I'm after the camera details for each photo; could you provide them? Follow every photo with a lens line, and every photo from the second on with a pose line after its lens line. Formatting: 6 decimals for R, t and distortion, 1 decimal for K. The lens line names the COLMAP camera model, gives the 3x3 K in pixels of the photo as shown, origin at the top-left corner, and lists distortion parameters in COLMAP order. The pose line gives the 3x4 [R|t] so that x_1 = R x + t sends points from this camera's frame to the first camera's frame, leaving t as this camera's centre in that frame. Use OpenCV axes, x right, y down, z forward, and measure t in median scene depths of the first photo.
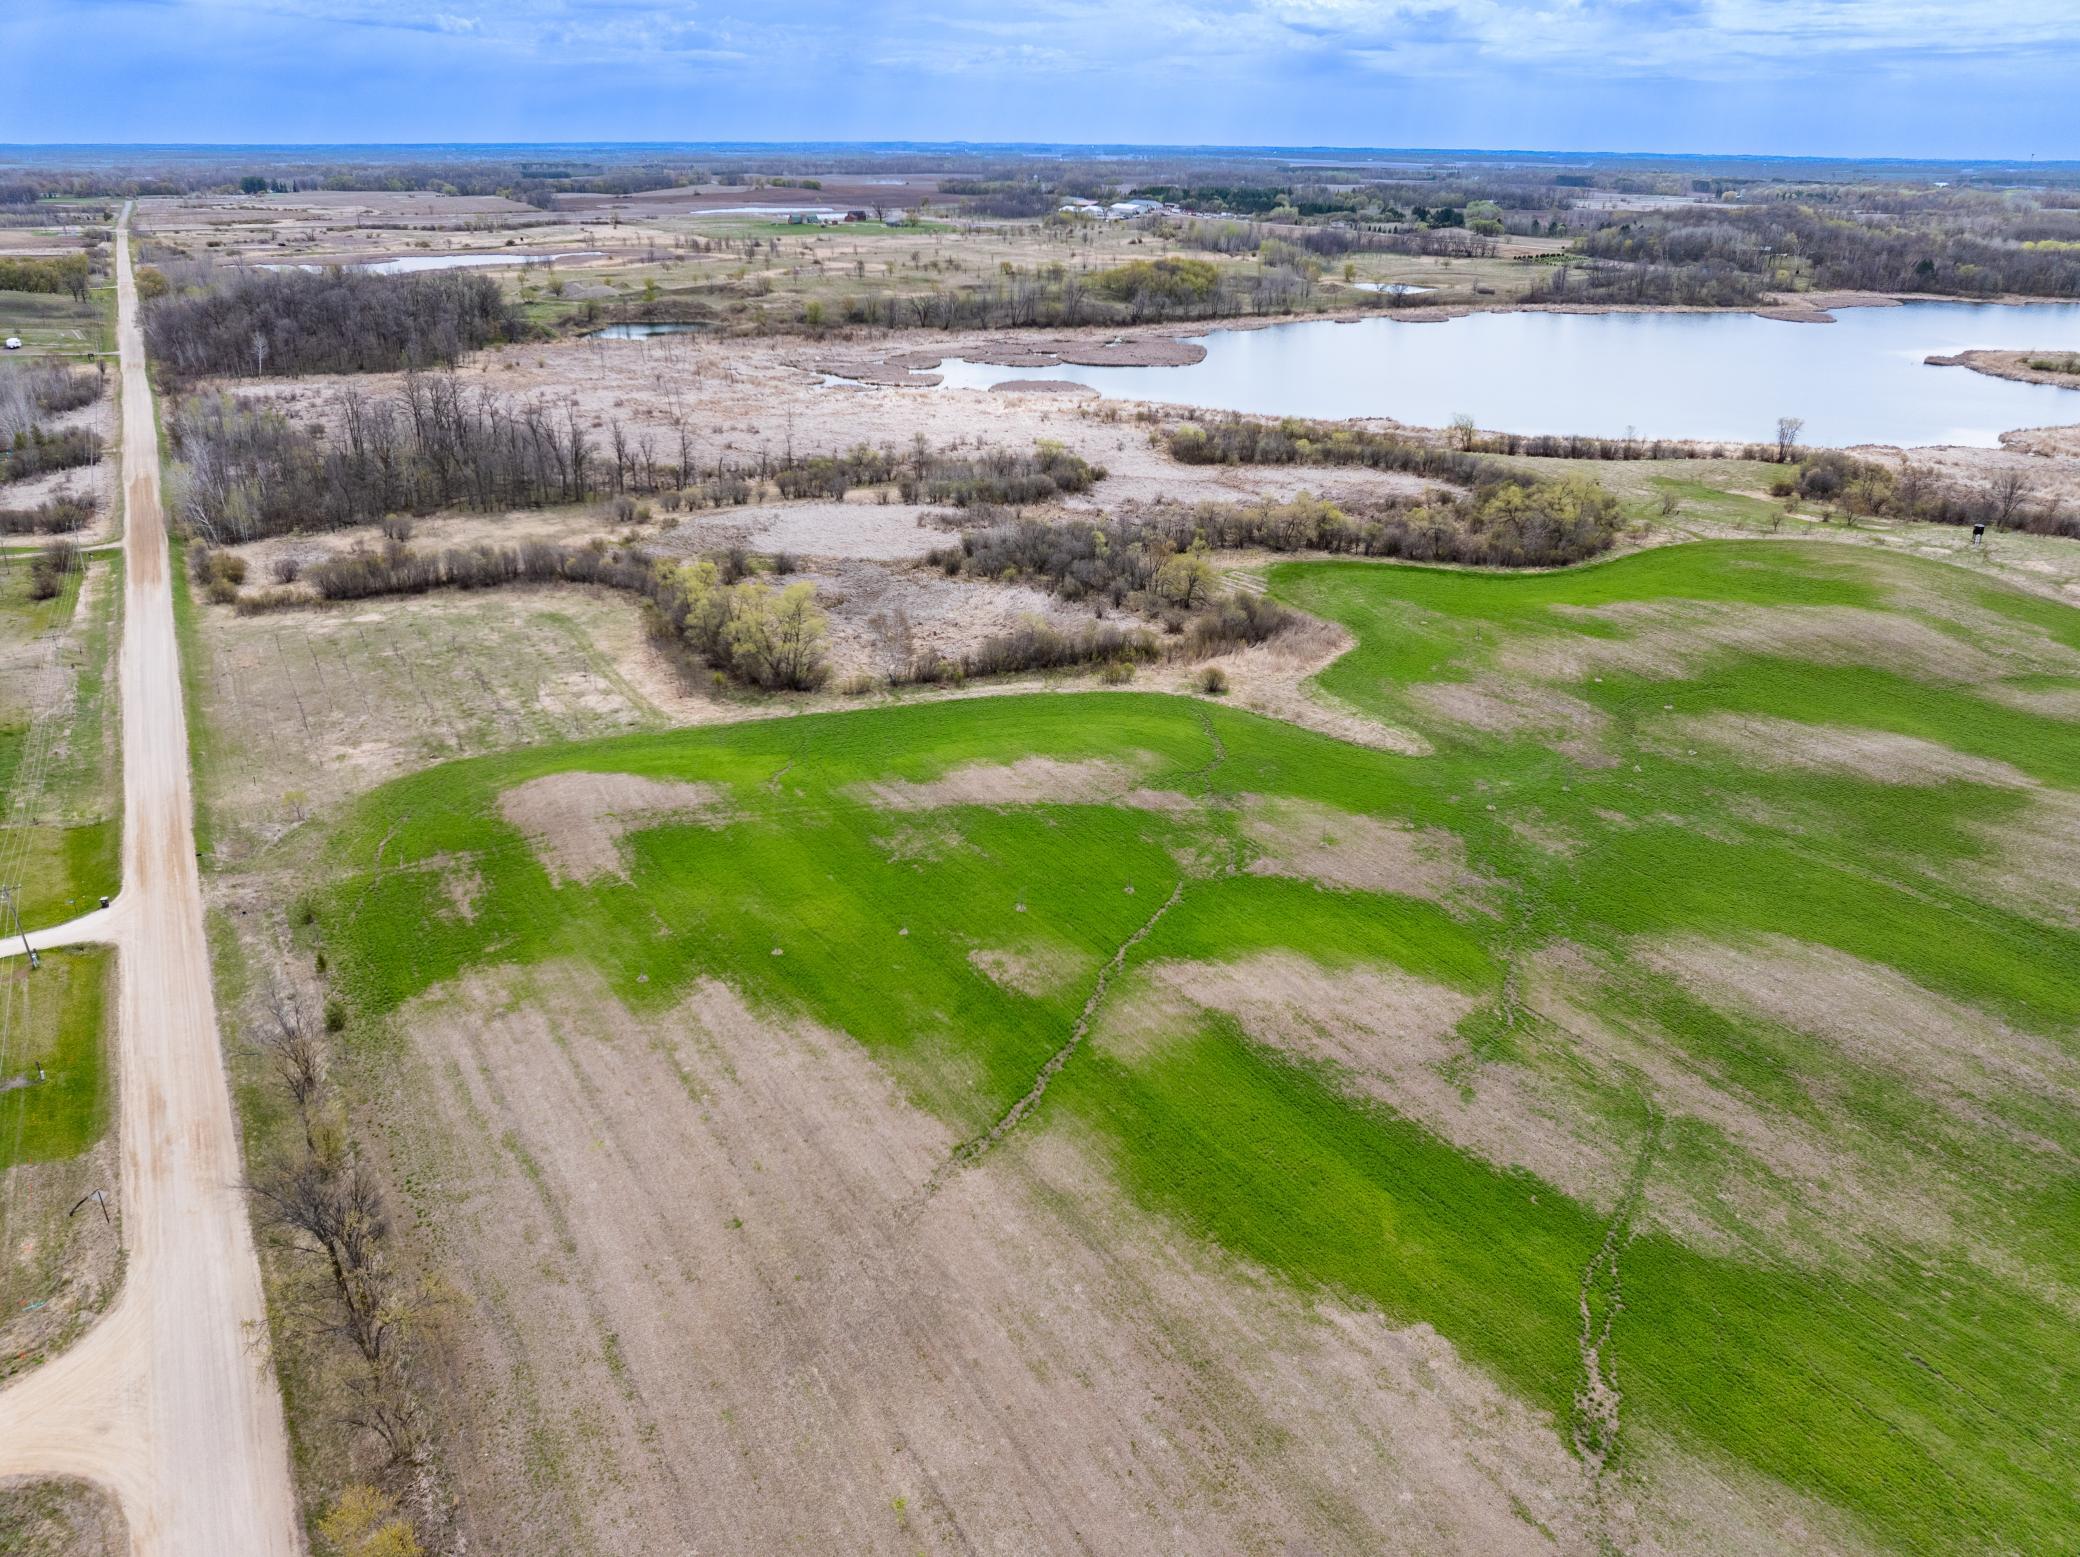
lens RADIAL K [[1446.0, 0, 1051.2], [0, 1446.0, 775.2], [0, 0, 1]] dist [-0.027094, -0.005658]
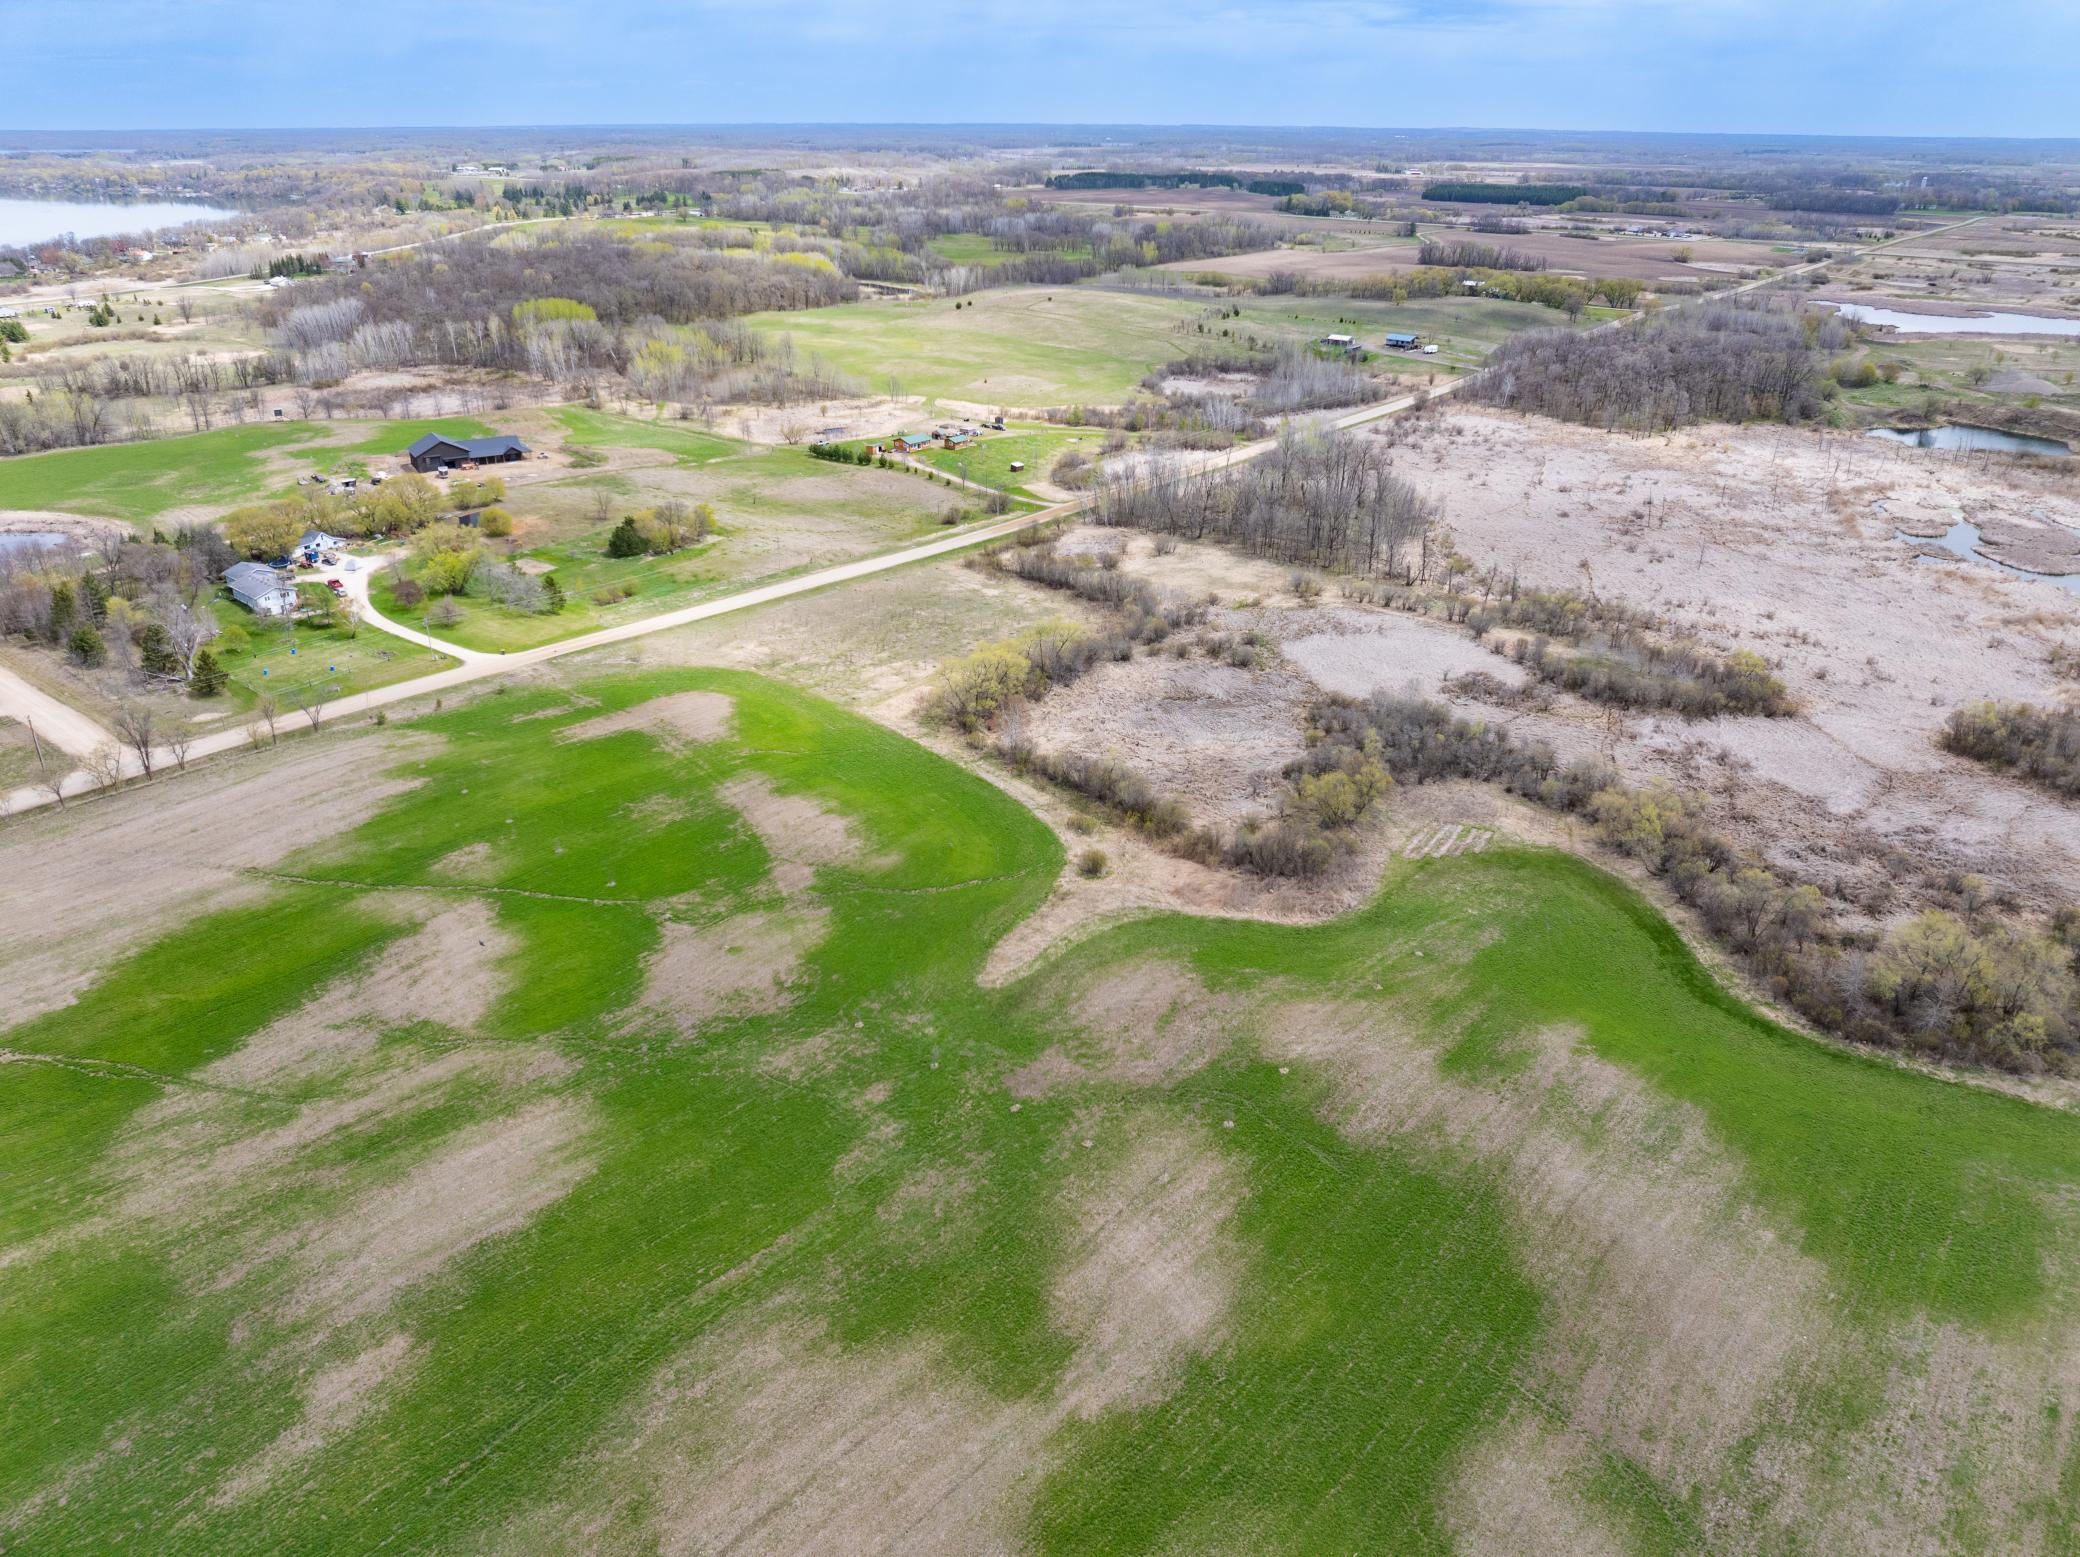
lens RADIAL K [[1446.0, 0, 1051.2], [0, 1446.0, 775.2], [0, 0, 1]] dist [-0.027094, -0.005658]
pose [[0.368113, 0.380196, -0.848495, 1.287652], [-0.375968, 0.895507, 0.238150, -0.480853], [0.850377, 0.231341, 0.472589, 0.650495]]
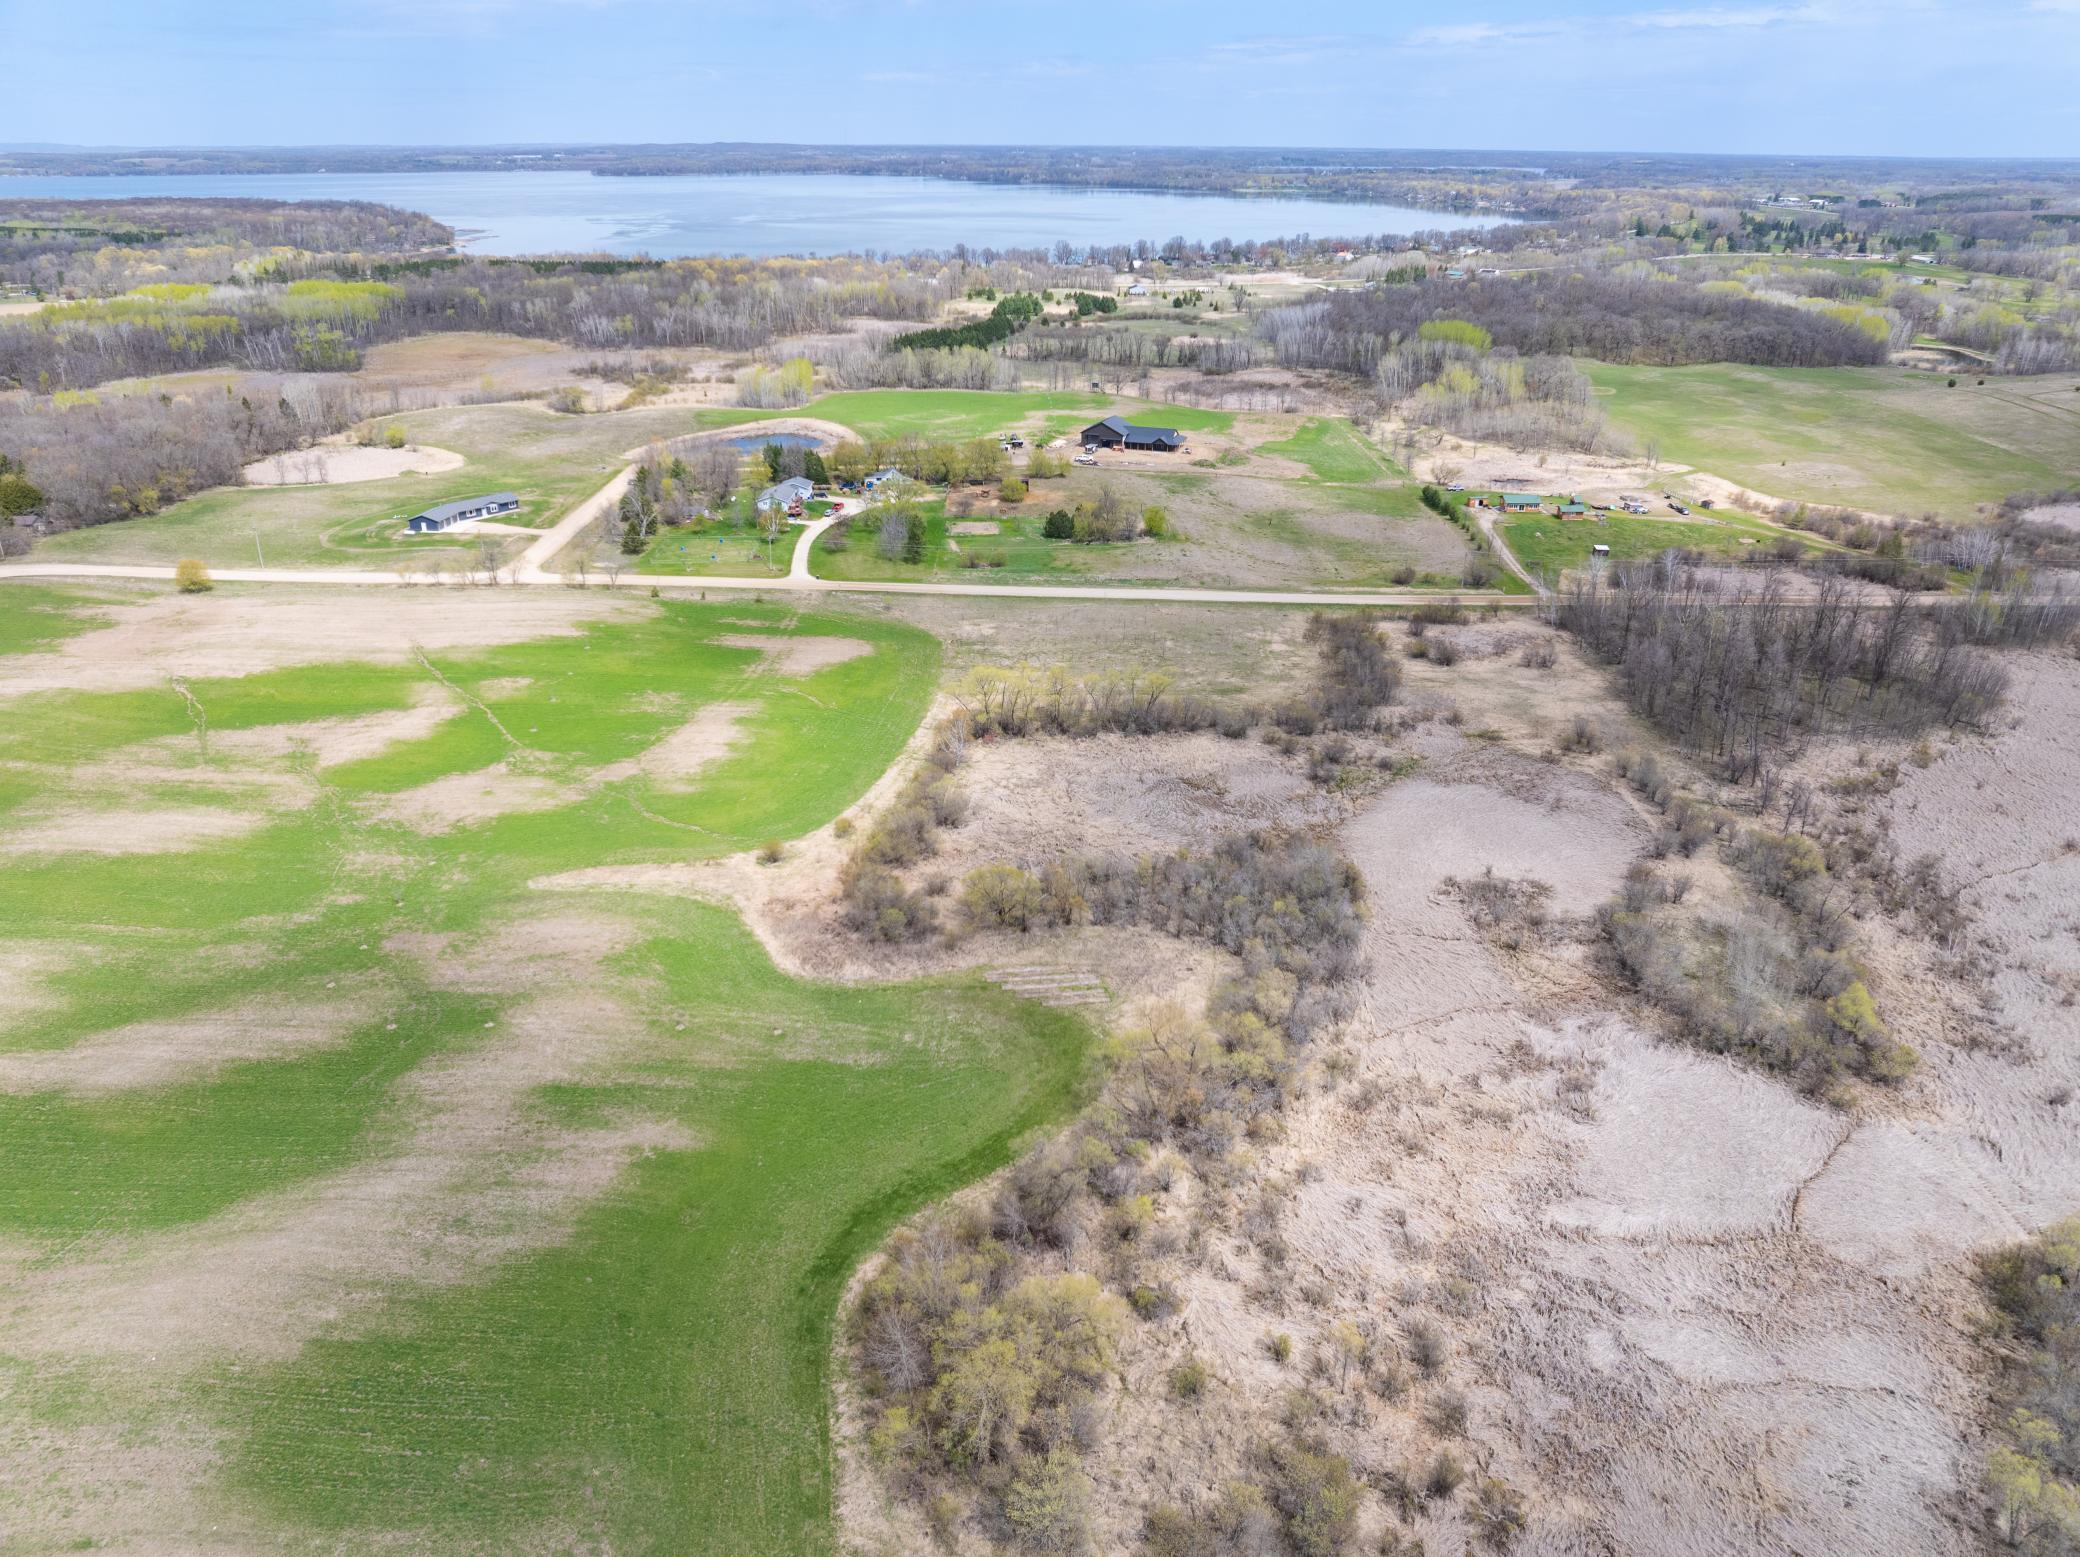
lens RADIAL K [[1446.0, 0, 1051.2], [0, 1446.0, 775.2], [0, 0, 1]] dist [-0.027094, -0.005658]
pose [[-0.473614, 0.346703, -0.809621, 1.177597], [-0.363477, 0.760380, 0.538244, -1.039866], [0.802231, 0.549199, -0.234107, 1.890750]]
